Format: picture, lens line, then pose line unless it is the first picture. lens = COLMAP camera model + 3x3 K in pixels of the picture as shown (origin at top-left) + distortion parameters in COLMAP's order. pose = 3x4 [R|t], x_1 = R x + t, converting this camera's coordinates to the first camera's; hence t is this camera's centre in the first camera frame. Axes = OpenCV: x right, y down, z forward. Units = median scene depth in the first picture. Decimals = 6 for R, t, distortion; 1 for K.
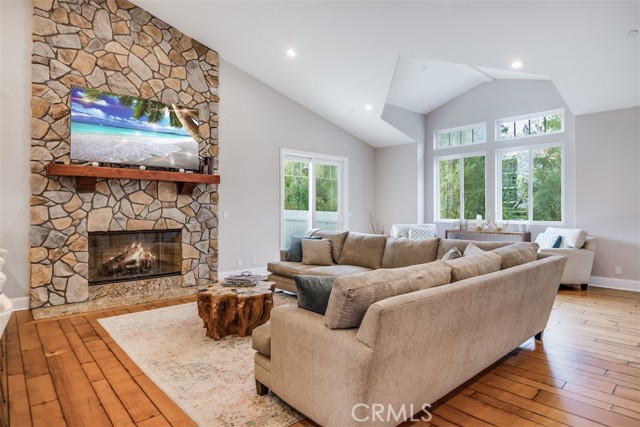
lens RADIAL K [[354.9, 0, 320.9], [0, 354.9, 210.2], [0, 0, 1]] dist [-0.017897, -0.001967]
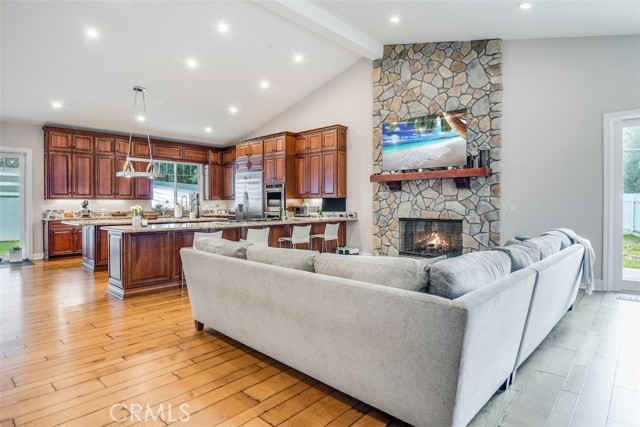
lens RADIAL K [[353.3, 0, 321.0], [0, 353.3, 204.5], [0, 0, 1]] dist [0.023726, -0.035551]
pose [[0.080975, 0.002634, -0.996713, 0.734338], [0.004871, 0.999984, 0.003038, -0.000747], [0.996704, -0.005101, 0.080961, 0.513886]]
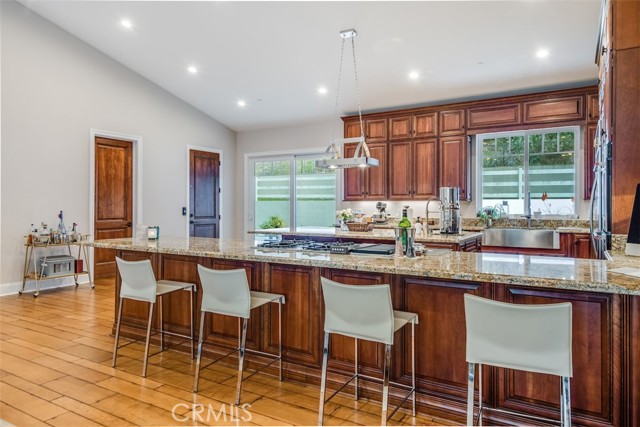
lens RADIAL K [[424.1, 0, 322.7], [0, 424.1, 210.8], [0, 0, 1]] dist [0.006646, 0.001704]
pose [[-0.957605, 0.000553, -0.288083, -0.352364], [-0.001843, 0.999966, 0.008043, -0.000997], [0.288077, 0.008233, -0.957572, 0.964580]]
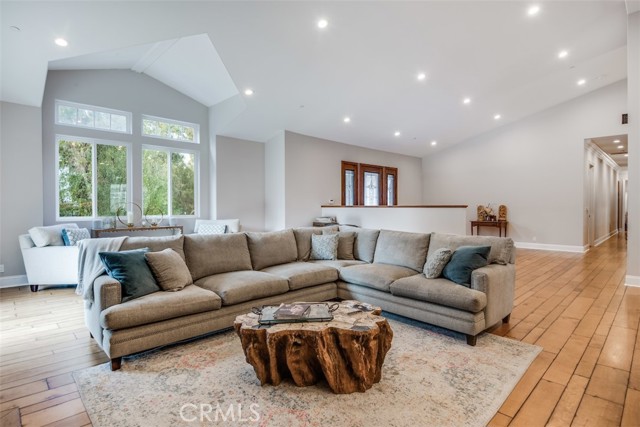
lens RADIAL K [[334.9, 0, 320.6], [0, 334.9, 211.6], [0, 0, 1]] dist [-0.001697, -0.001331]
pose [[-0.038389, -0.016100, 0.999133, -0.640424], [-0.002027, 0.999869, 0.016034, 0.000834], [-0.999261, -0.001410, -0.038417, 0.743792]]
